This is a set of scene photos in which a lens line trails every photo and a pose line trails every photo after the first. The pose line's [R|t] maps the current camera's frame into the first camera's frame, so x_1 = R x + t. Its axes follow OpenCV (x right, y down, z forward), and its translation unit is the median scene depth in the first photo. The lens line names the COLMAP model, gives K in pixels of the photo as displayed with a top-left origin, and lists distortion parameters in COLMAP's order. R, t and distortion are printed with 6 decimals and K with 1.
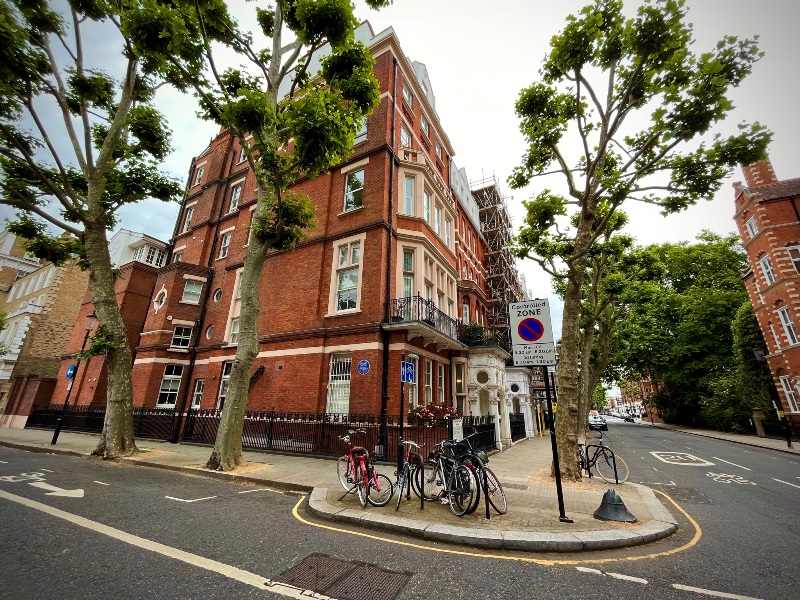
lens RADIAL K [[325.2, 0, 403.2], [0, 325.2, 300.2], [0, 0, 1]] dist [0.000124, 0.000001]
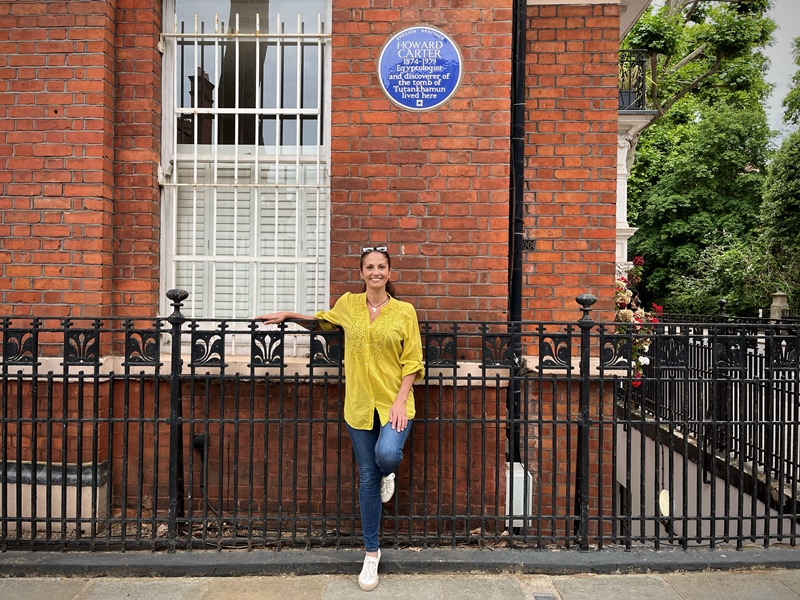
lens RADIAL K [[605.8, 0, 401.0], [0, 605.8, 300.5], [0, 0, 1]] dist [-0.003515, -0.000500]
pose [[0.885905, -0.008836, 0.463782, -0.122729], [-0.140413, 0.947804, 0.286271, 0.101030], [-0.442104, -0.318730, 0.838424, 0.299837]]
